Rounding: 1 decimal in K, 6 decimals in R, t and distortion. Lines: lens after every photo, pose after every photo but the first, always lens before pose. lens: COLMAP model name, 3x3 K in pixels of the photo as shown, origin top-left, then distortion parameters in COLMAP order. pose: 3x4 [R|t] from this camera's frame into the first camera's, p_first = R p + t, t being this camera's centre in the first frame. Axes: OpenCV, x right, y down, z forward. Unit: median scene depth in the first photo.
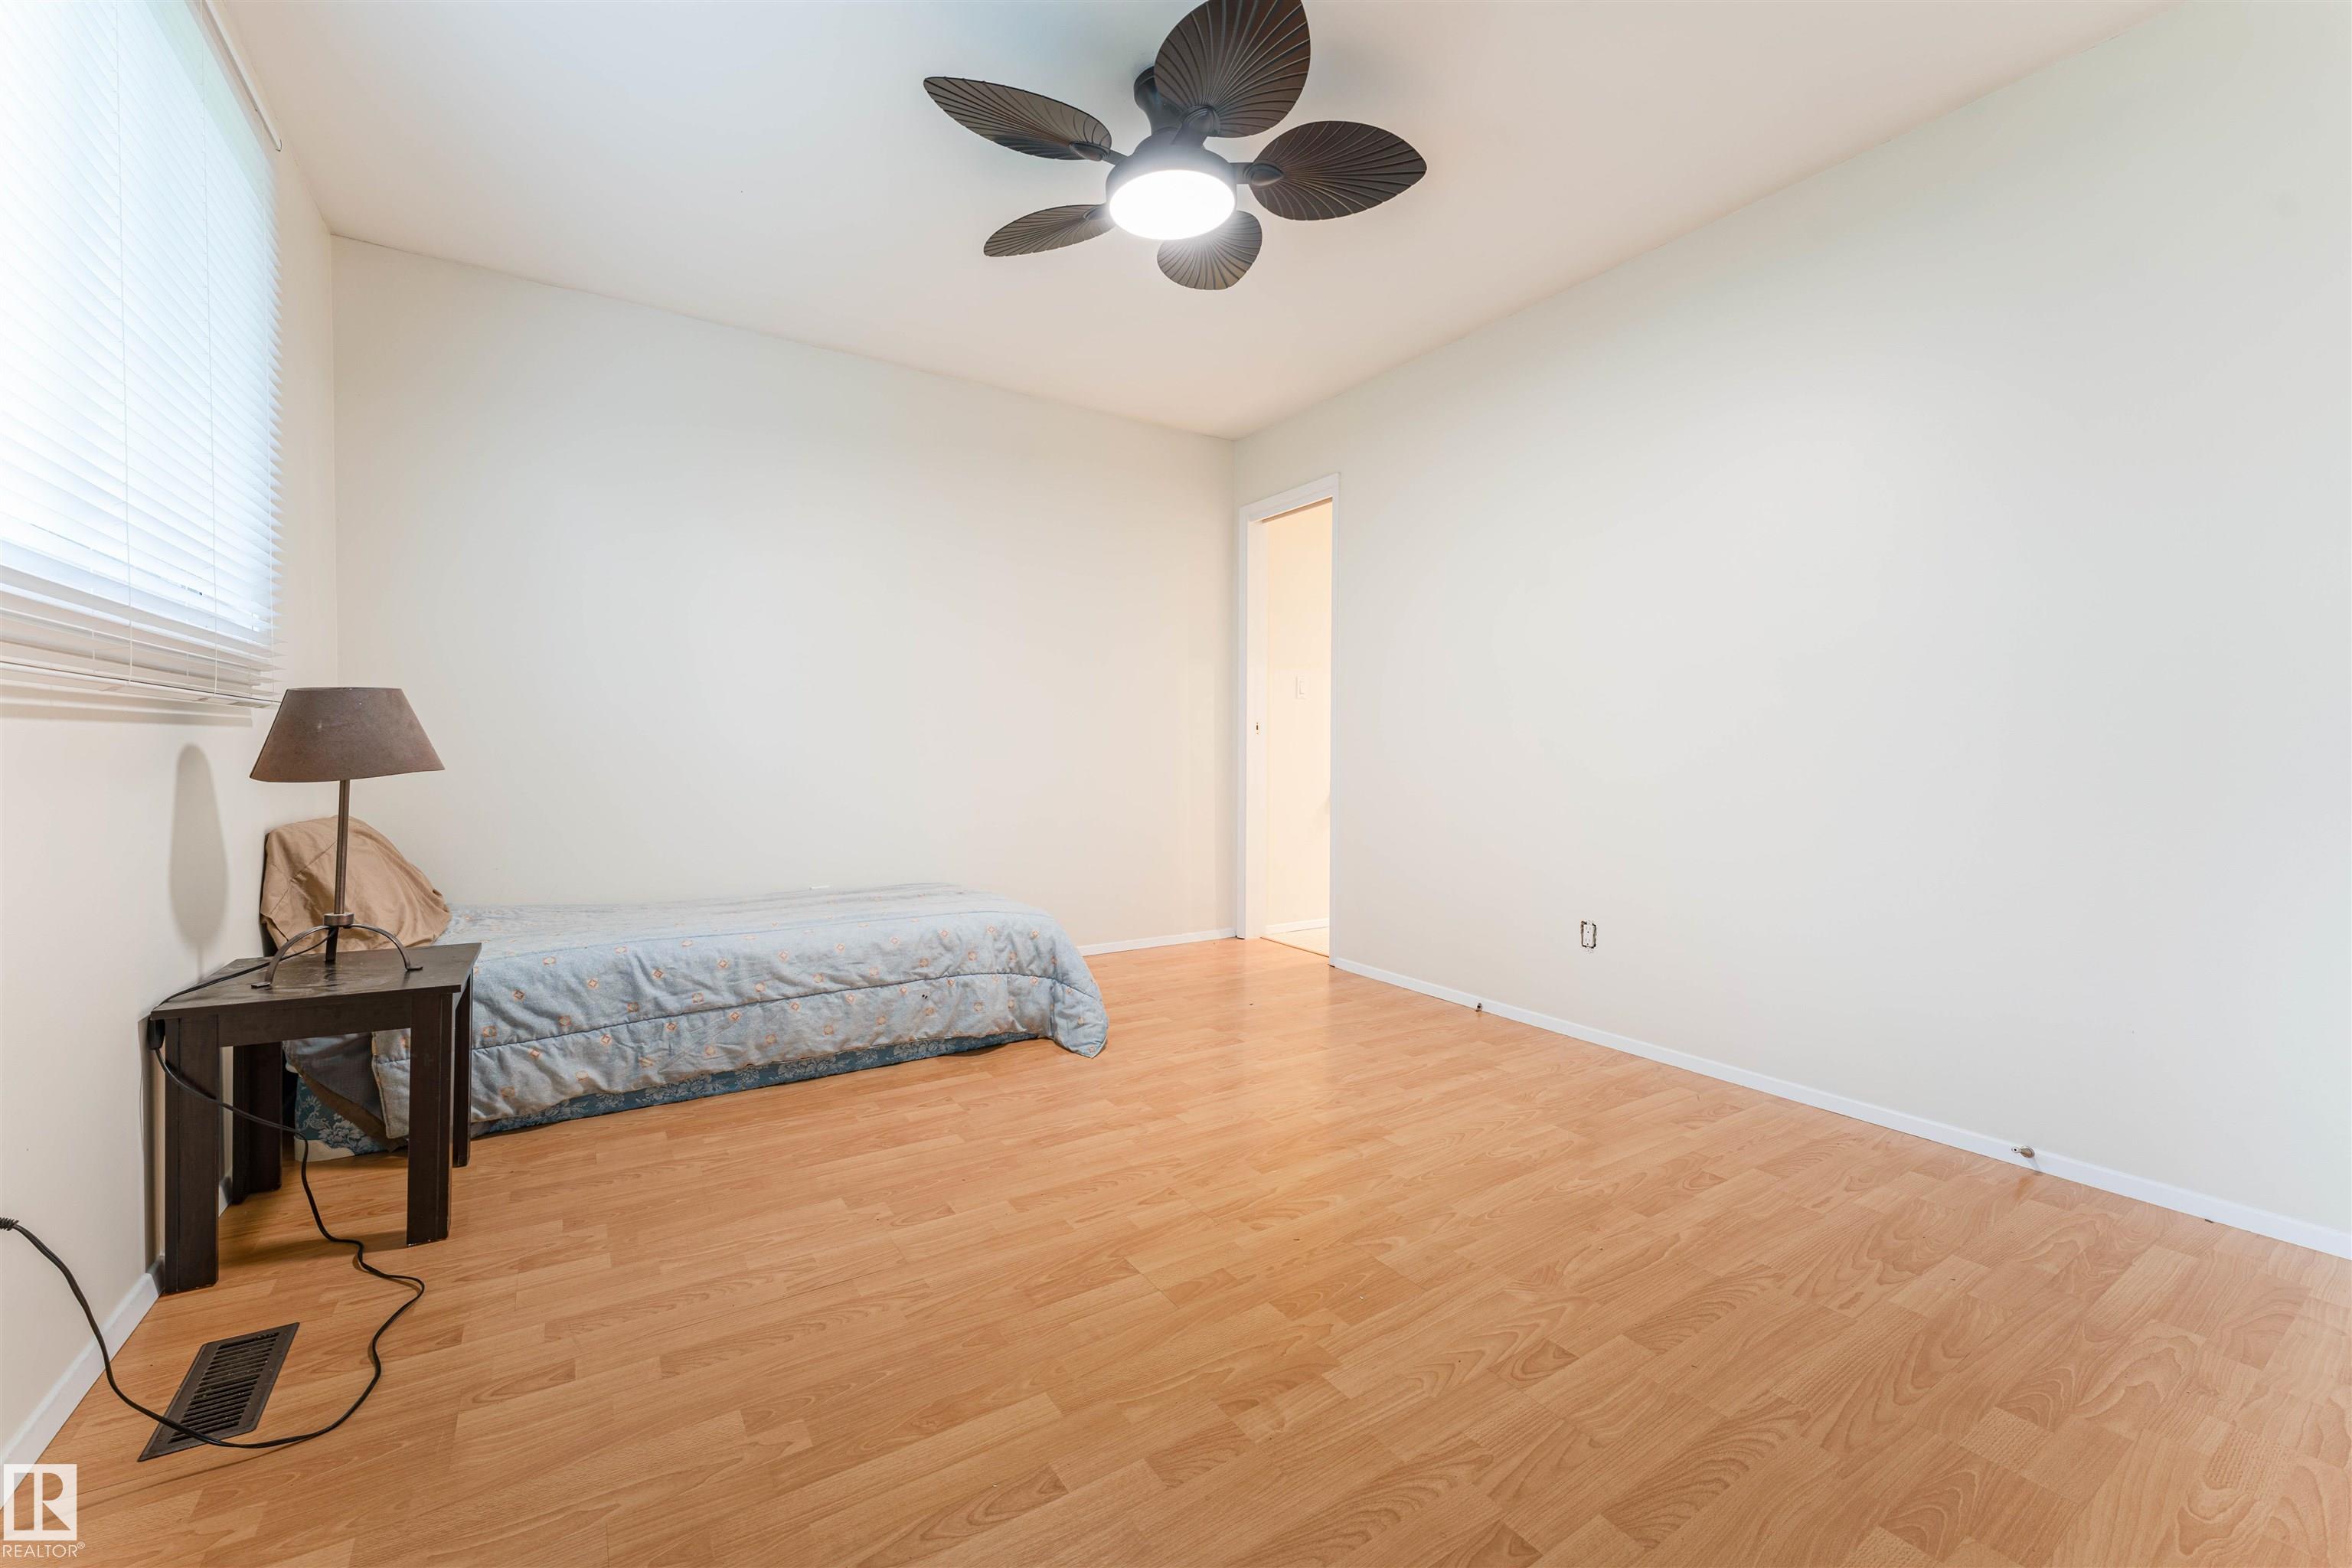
lens RADIAL K [[938.3, 0, 1177.2], [0, 938.3, 774.6], [0, 0, 1]] dist [0.001711, -0.000731]
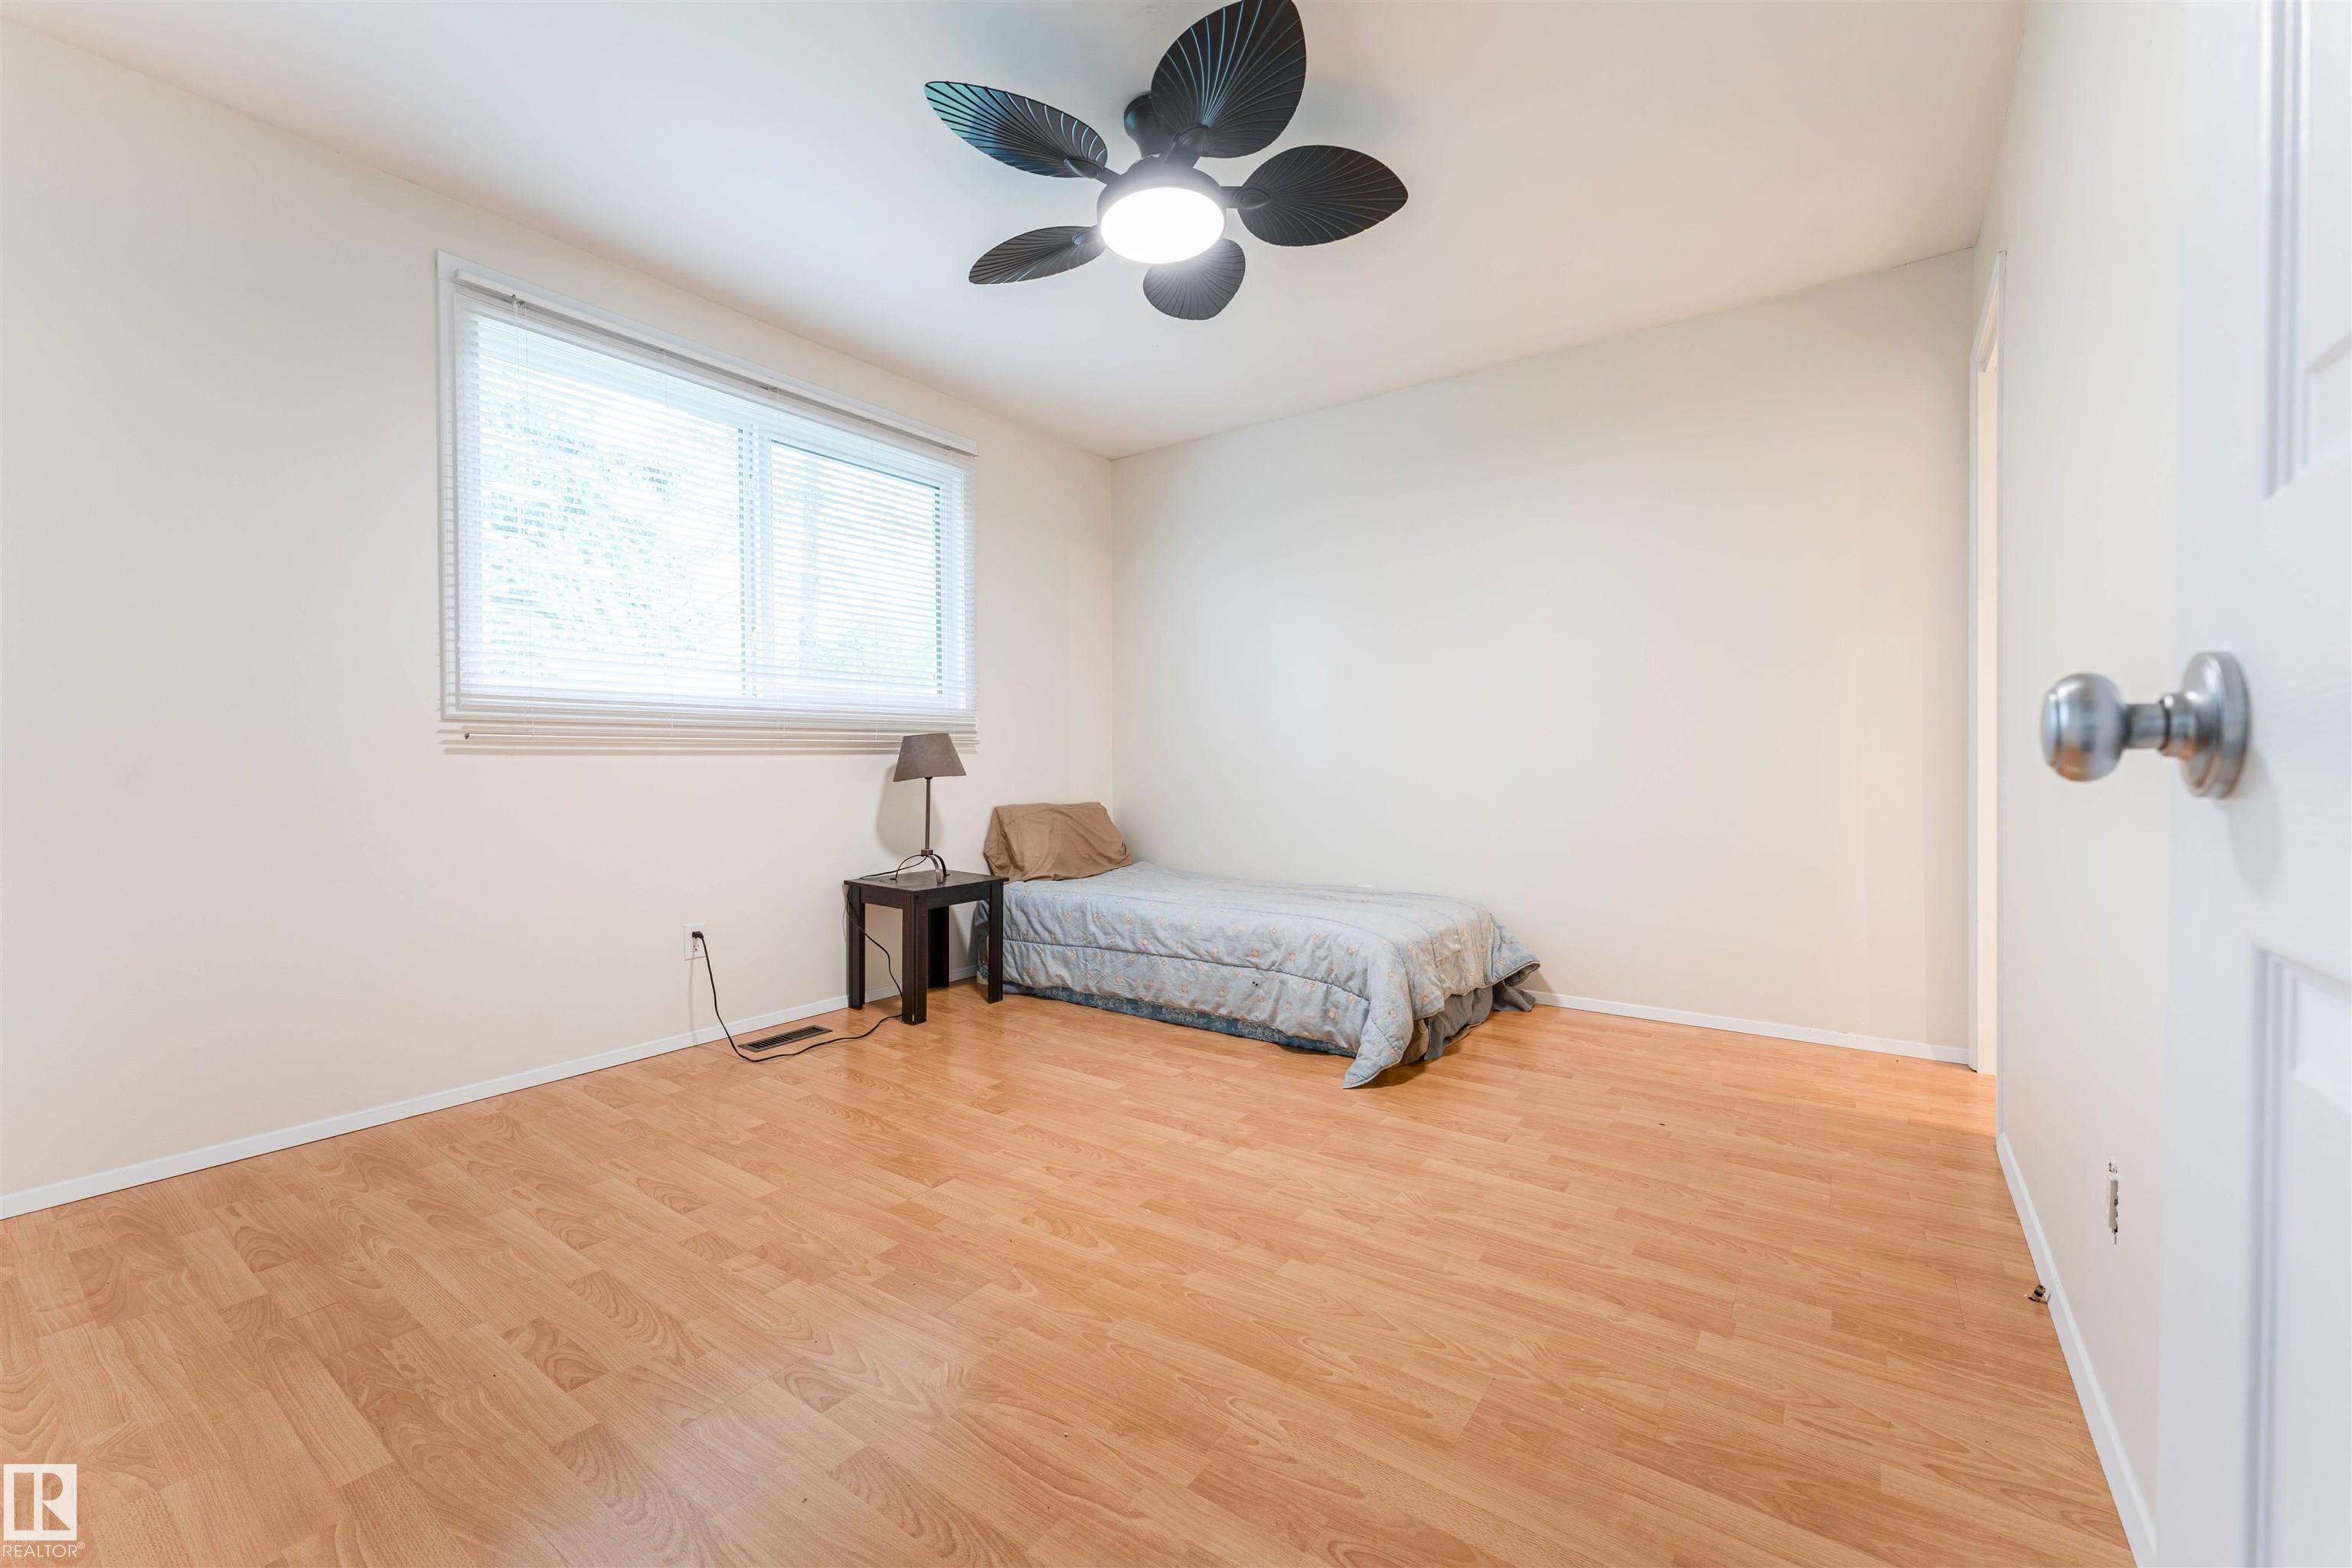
lens RADIAL K [[938.3, 0, 1177.2], [0, 938.3, 774.6], [0, 0, 1]] dist [0.001711, -0.000731]
pose [[0.366834, 0.007628, -0.930255, 0.815354], [-0.015688, 0.999875, 0.002012, -0.013890], [0.930154, 0.013856, 0.366908, 0.558935]]
